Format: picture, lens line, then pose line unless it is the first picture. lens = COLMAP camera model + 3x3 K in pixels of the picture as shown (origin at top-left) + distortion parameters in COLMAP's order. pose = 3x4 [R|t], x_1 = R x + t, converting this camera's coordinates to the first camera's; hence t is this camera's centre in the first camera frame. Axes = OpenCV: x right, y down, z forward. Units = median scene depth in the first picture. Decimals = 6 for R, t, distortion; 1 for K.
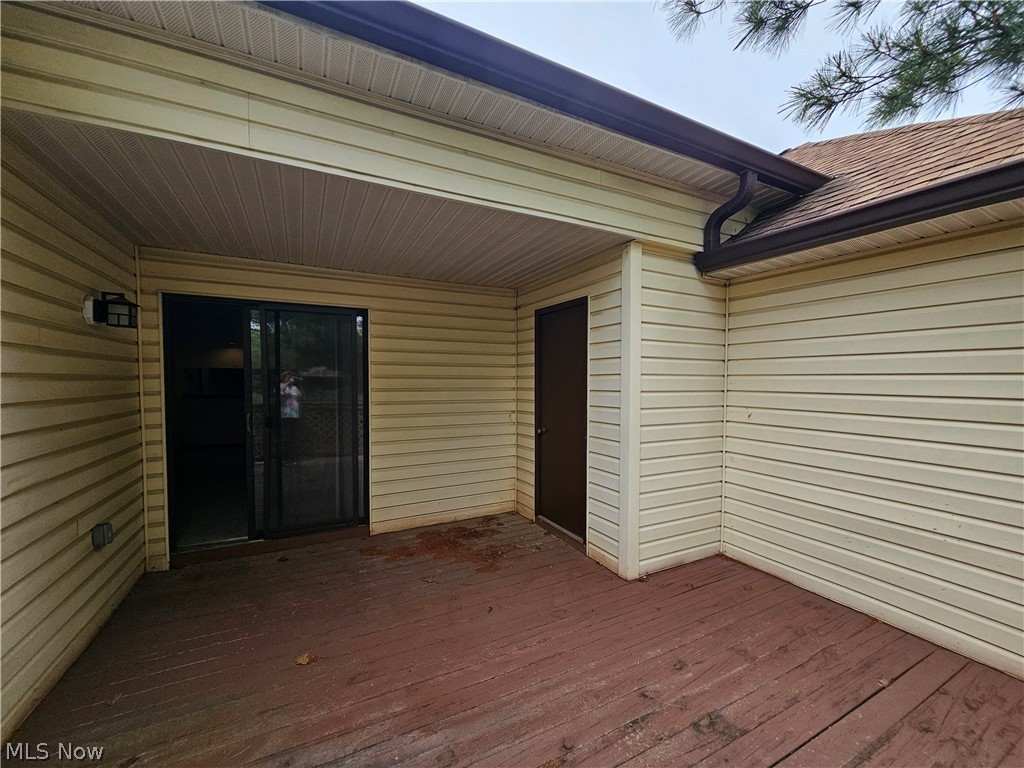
lens RADIAL K [[419.3, 0, 516.2], [0, 419.3, 391.0], [0, 0, 1]] dist [-0.000937, 0.000517]
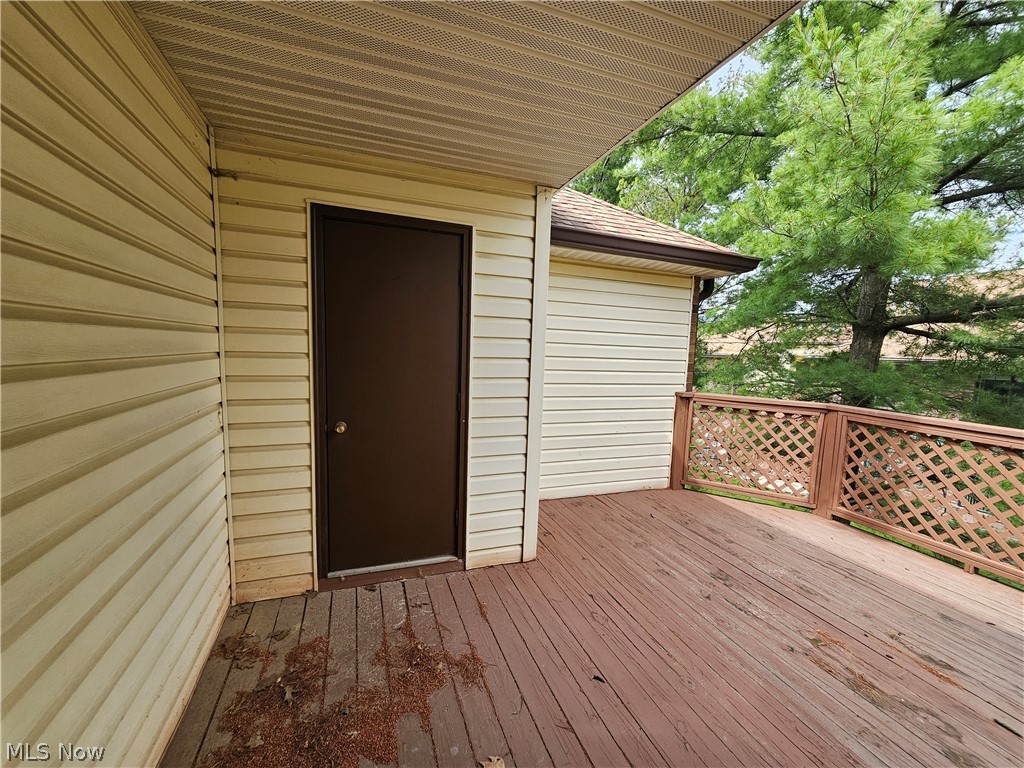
lens RADIAL K [[419.3, 0, 513.0], [0, 419.3, 392.8], [0, 0, 1]] dist [-0.000937, 0.000517]
pose [[0.121834, -0.106827, 0.986785, -0.552553], [-0.009575, 0.994018, 0.108792, -0.021412], [-0.992504, -0.022703, 0.120082, 0.822263]]
